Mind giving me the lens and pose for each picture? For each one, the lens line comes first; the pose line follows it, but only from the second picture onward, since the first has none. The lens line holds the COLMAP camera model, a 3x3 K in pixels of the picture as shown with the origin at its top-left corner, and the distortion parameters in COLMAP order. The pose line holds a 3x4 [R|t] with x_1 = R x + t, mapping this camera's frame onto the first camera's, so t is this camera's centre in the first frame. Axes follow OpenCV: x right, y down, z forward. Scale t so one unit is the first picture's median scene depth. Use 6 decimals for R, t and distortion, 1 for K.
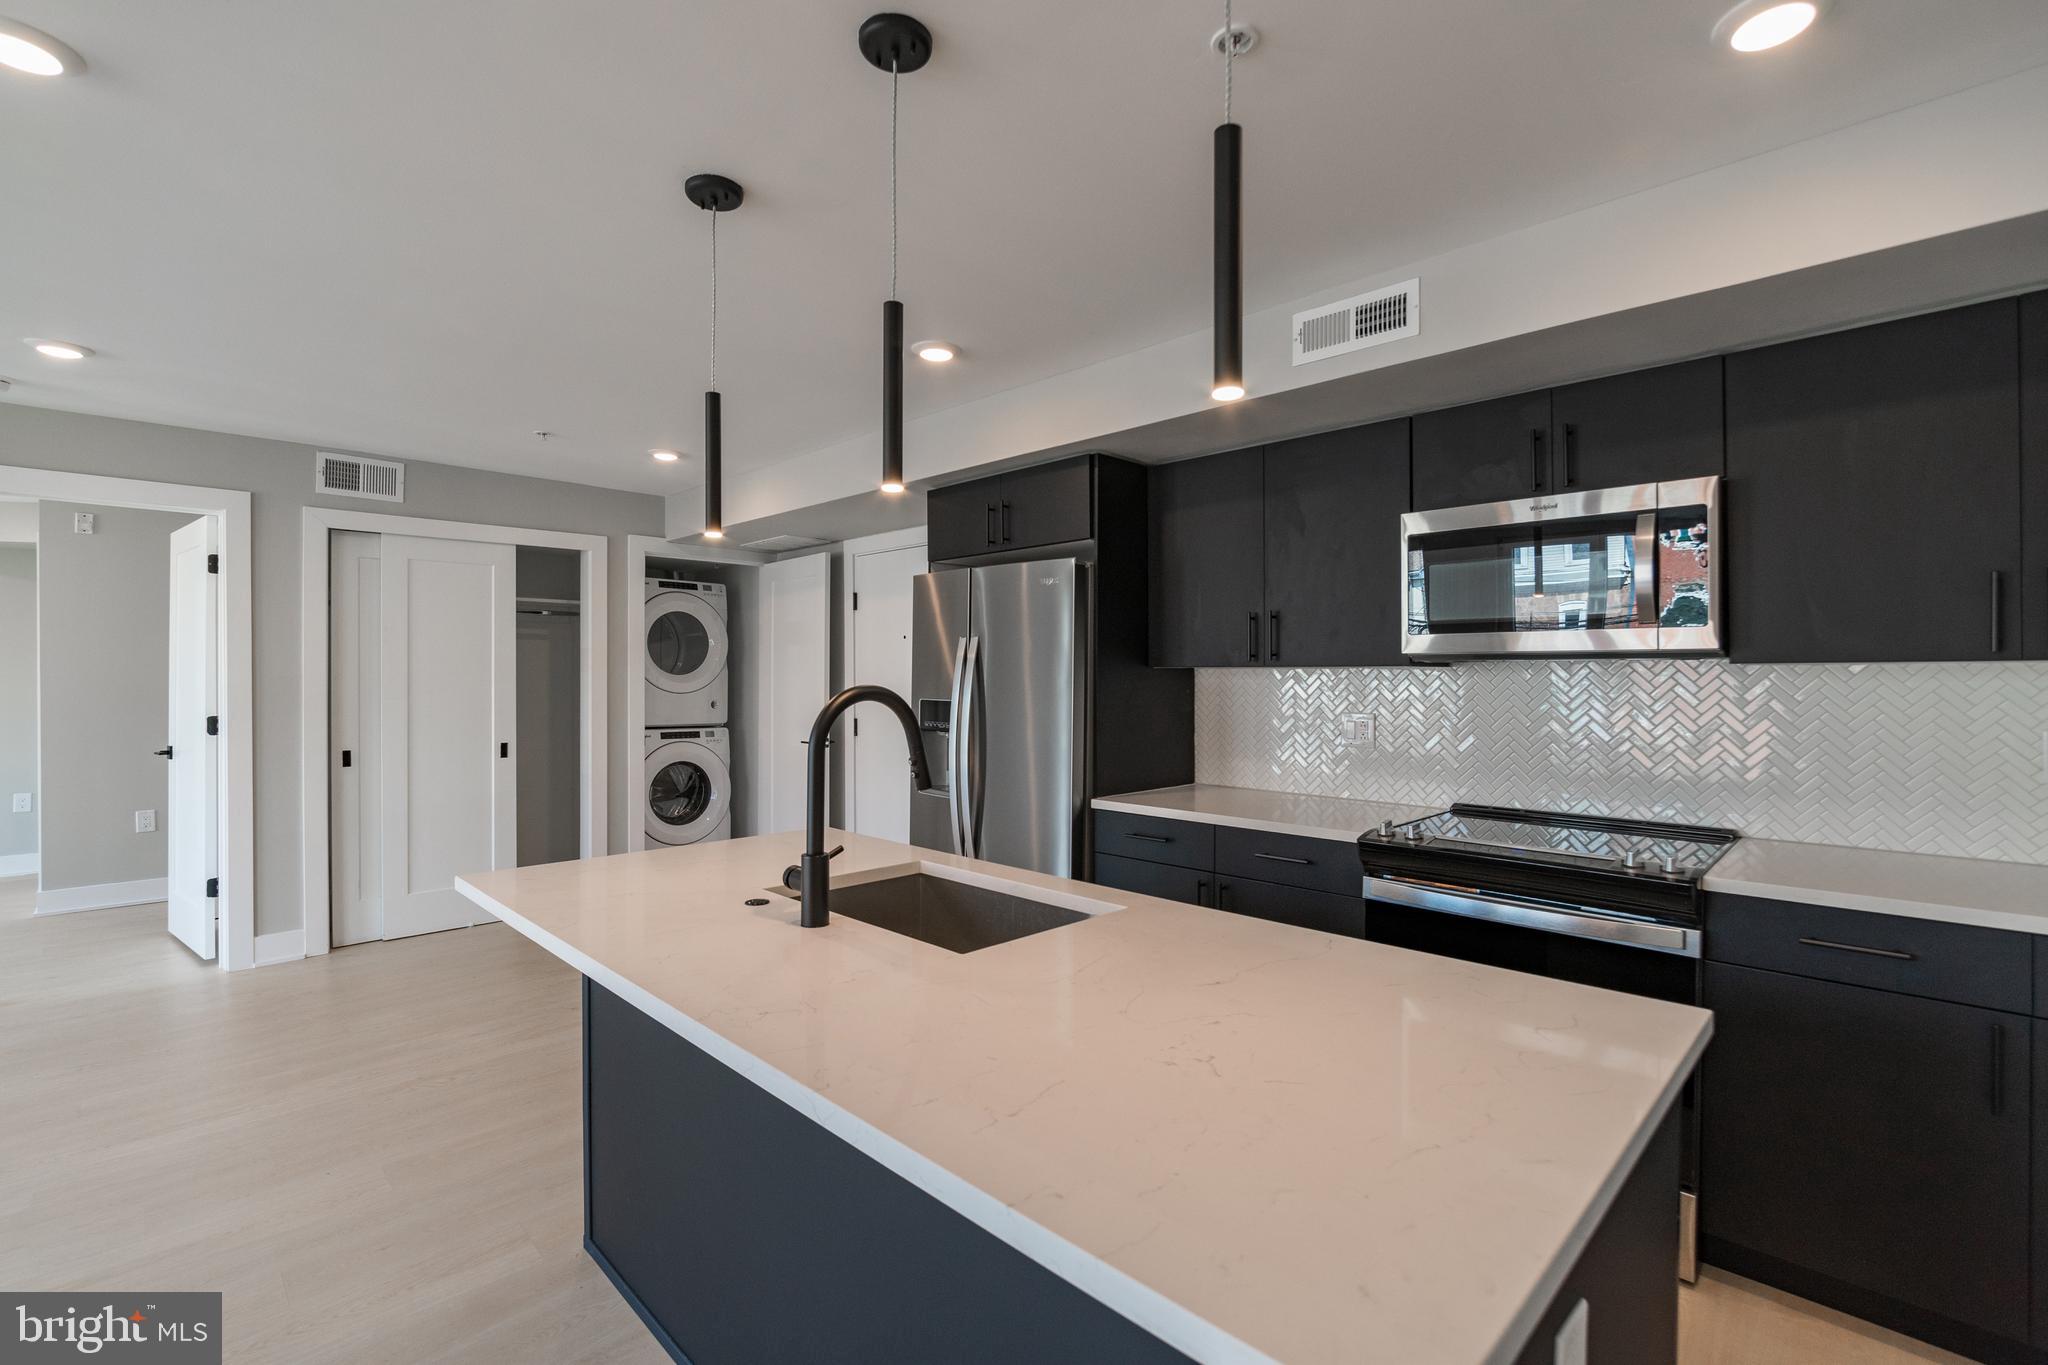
lens RADIAL K [[918.1, 0, 1029.5], [0, 918.1, 676.4], [0, 0, 1]] dist [-0.012071, -0.000635]
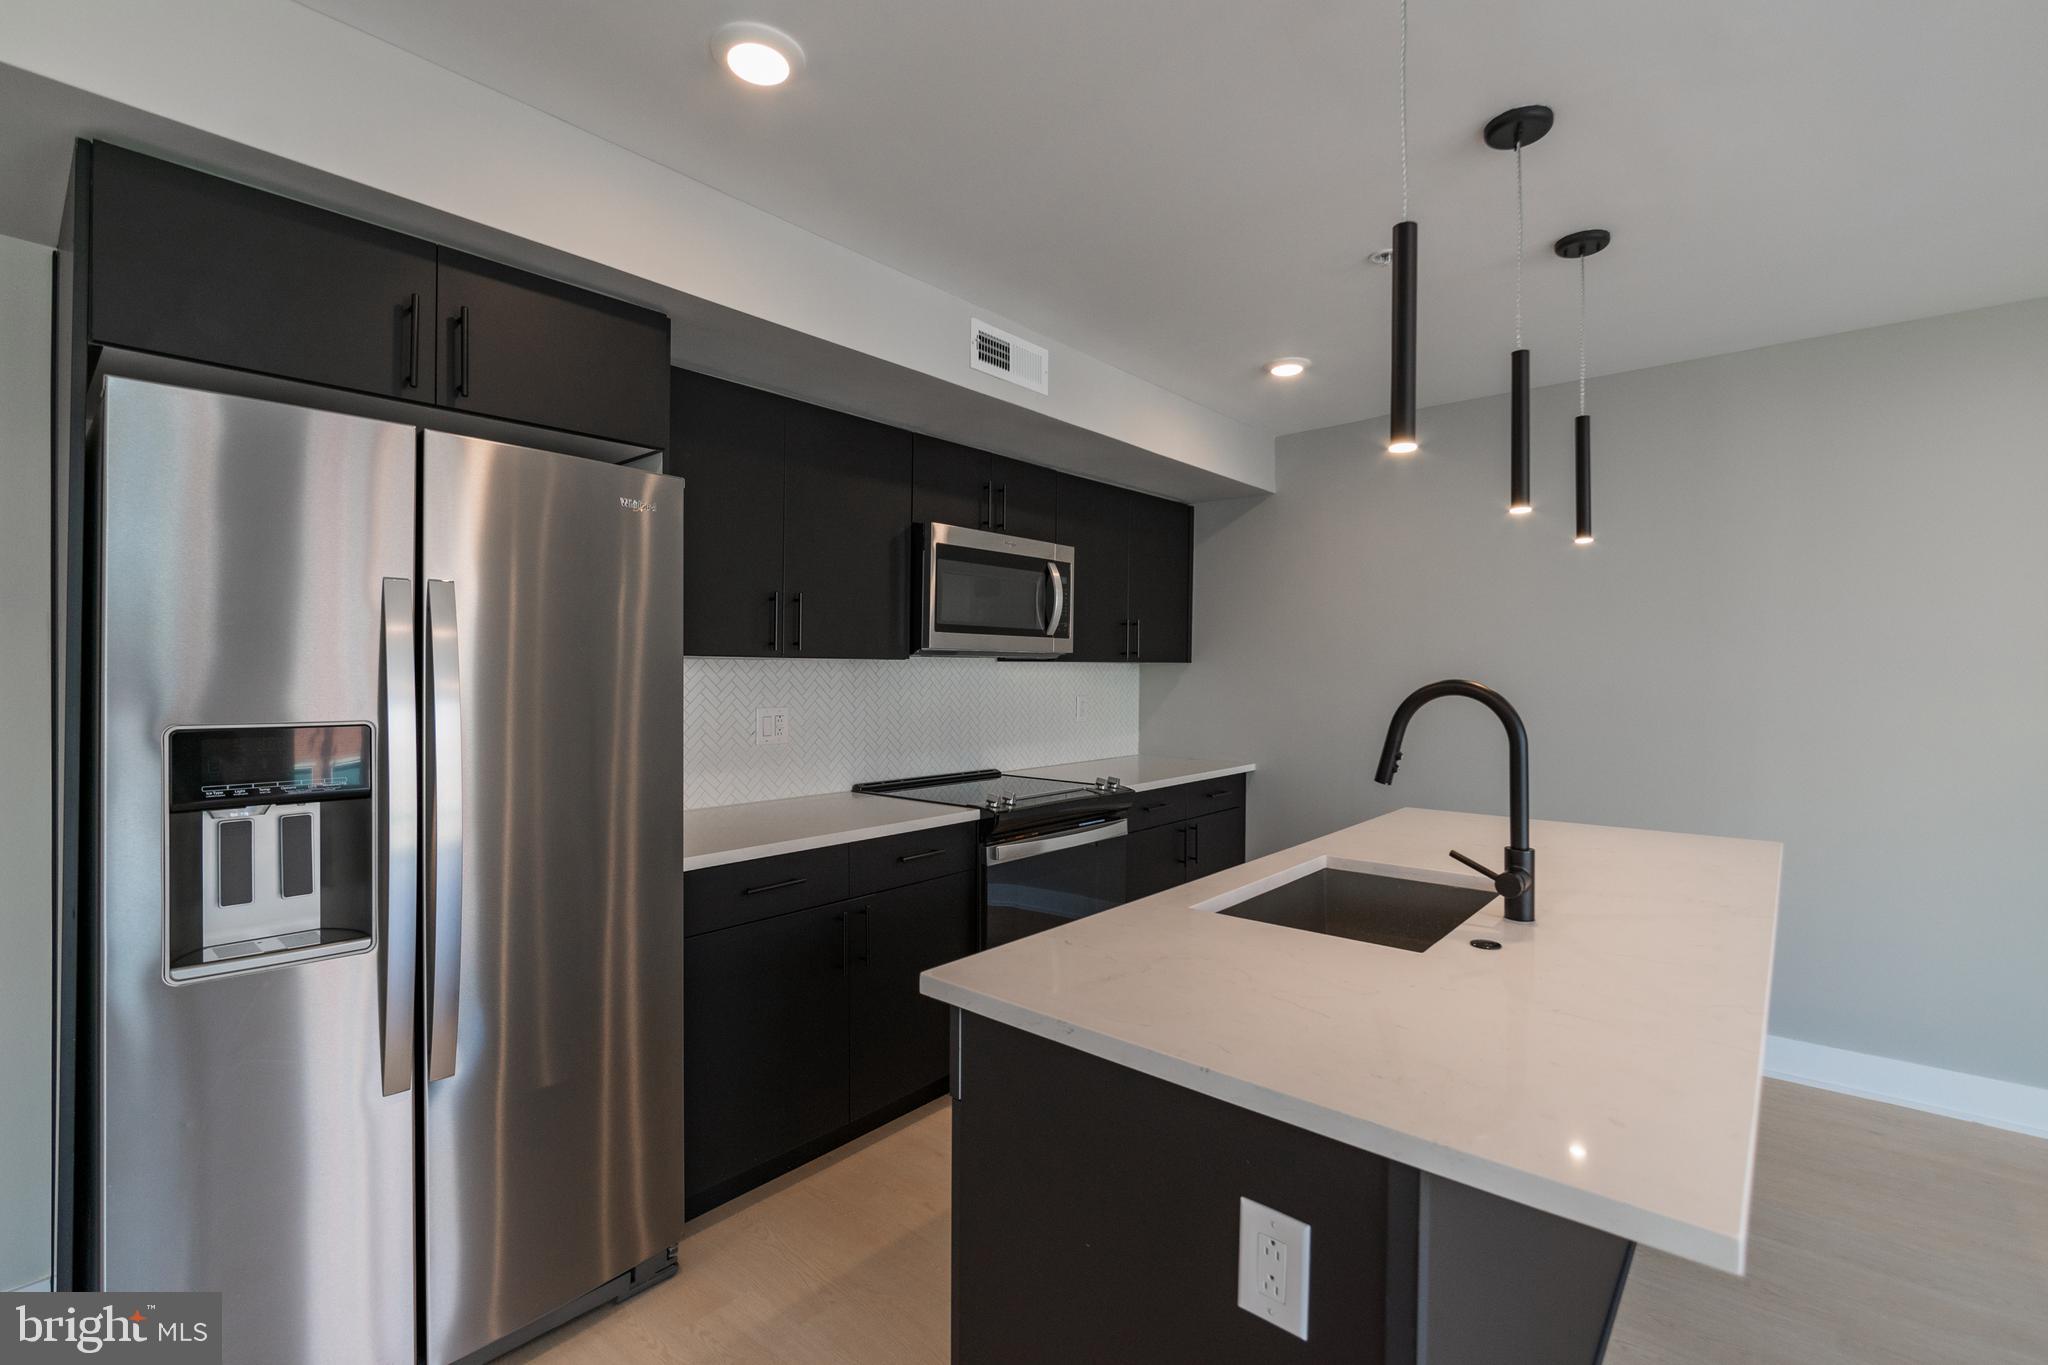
lens RADIAL K [[918.1, 0, 1037.1], [0, 918.1, 672.4], [0, 0, 1]] dist [-0.012071, -0.000635]
pose [[-0.091108, -0.002186, 0.995839, -0.614330], [-0.003868, 0.999991, 0.001841, -0.000067], [-0.995833, -0.003684, -0.091116, 0.840893]]
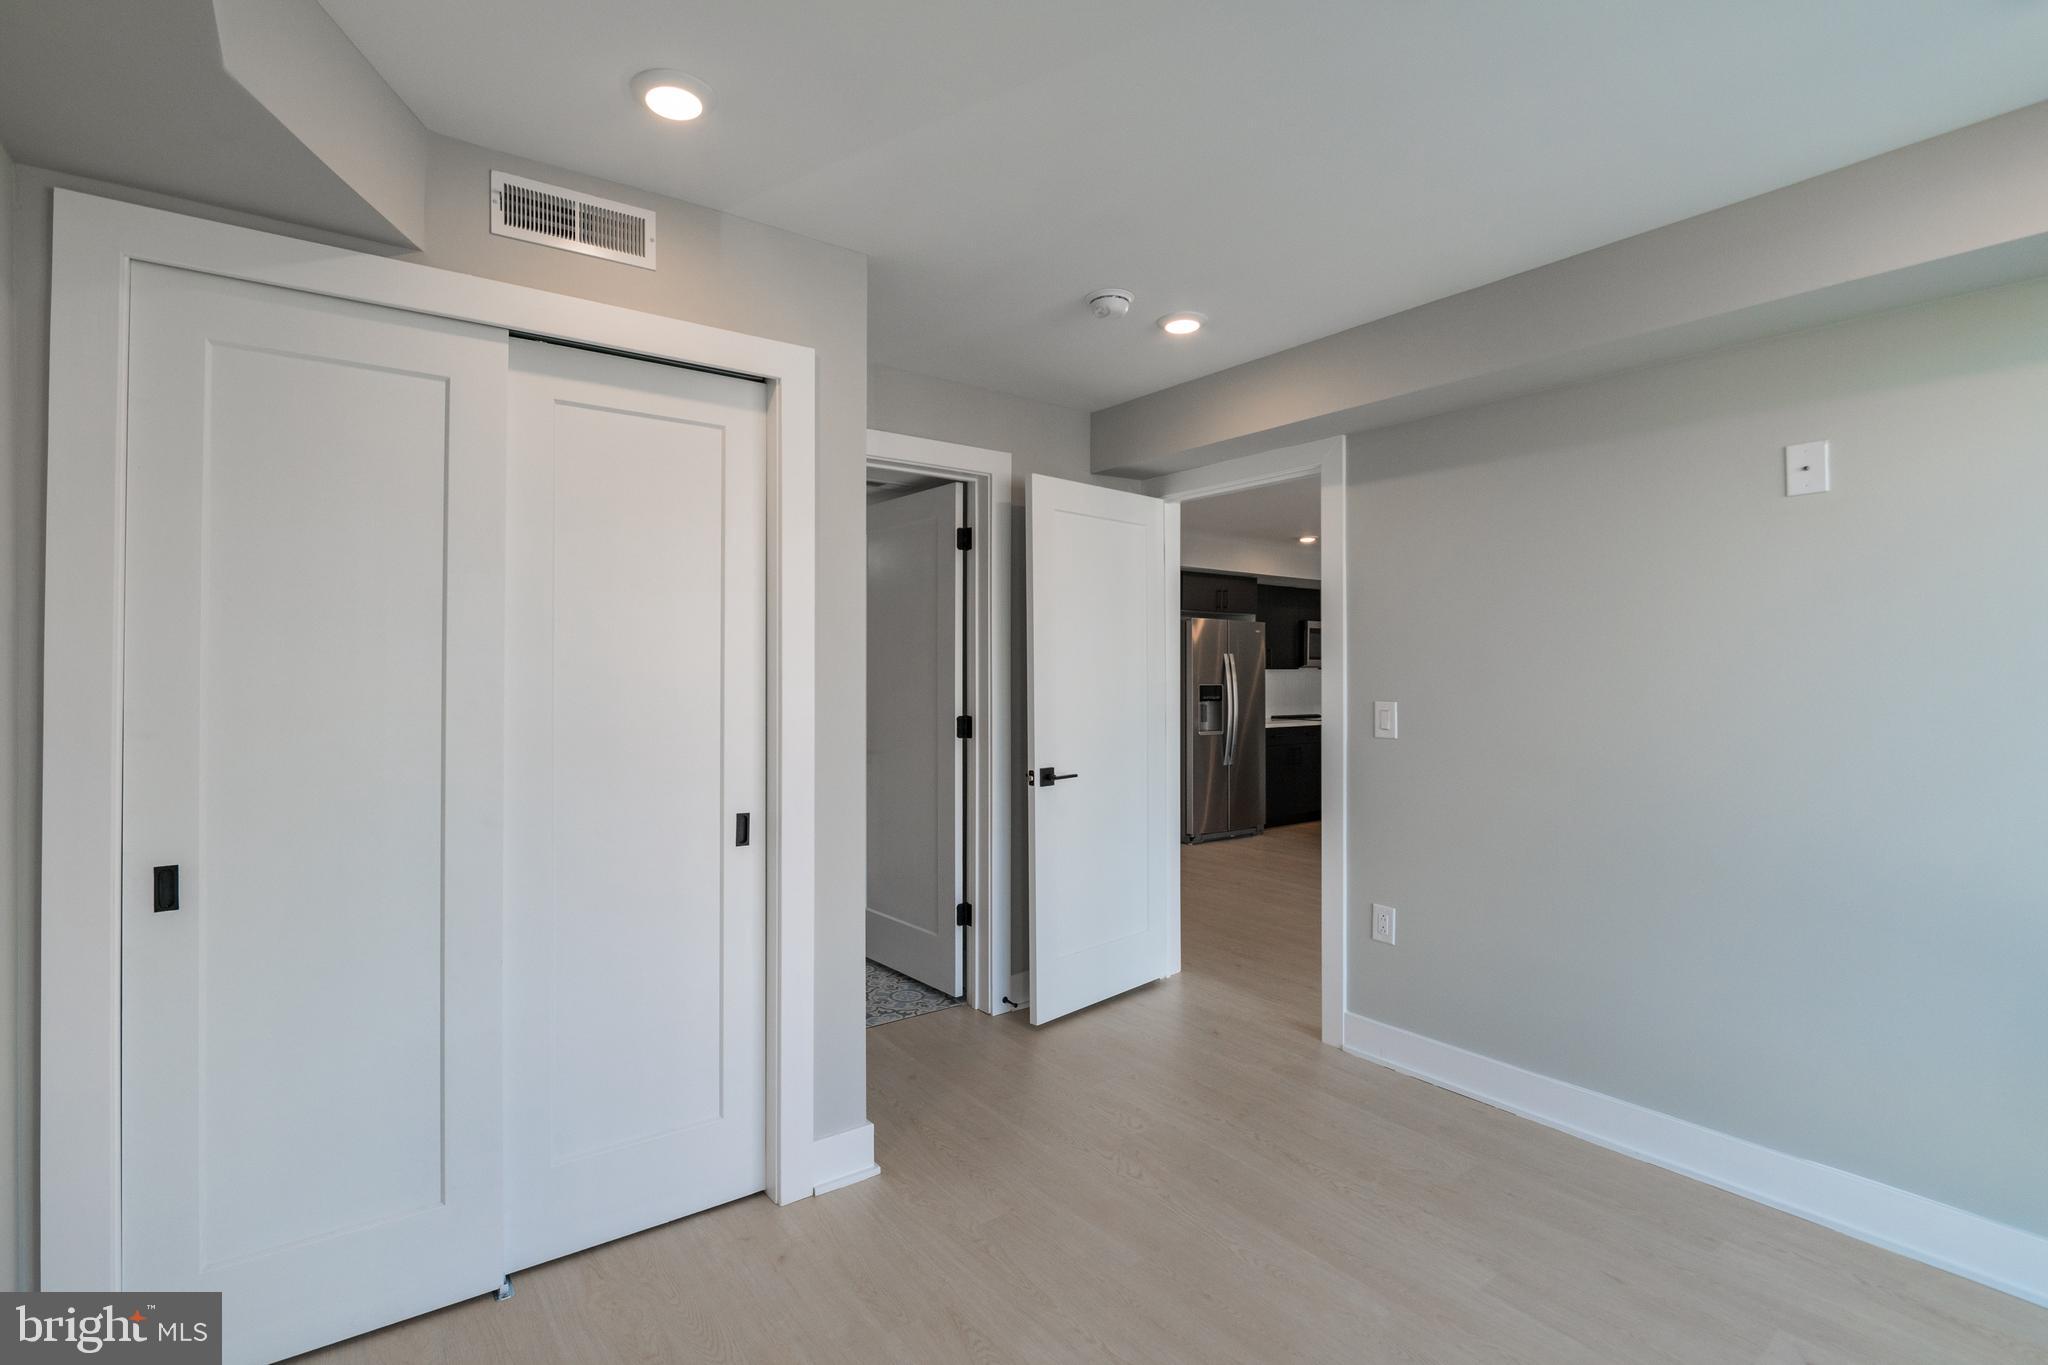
lens RADIAL K [[918.1, 0, 1015.8], [0, 918.1, 670.7], [0, 0, 1]] dist [-0.012071, -0.000635]
pose [[0.134420, 0.005755, 0.990908, -2.471829], [0.002740, 0.999977, -0.006180, 0.008144], [-0.990921, 0.003546, 0.134402, 1.369548]]
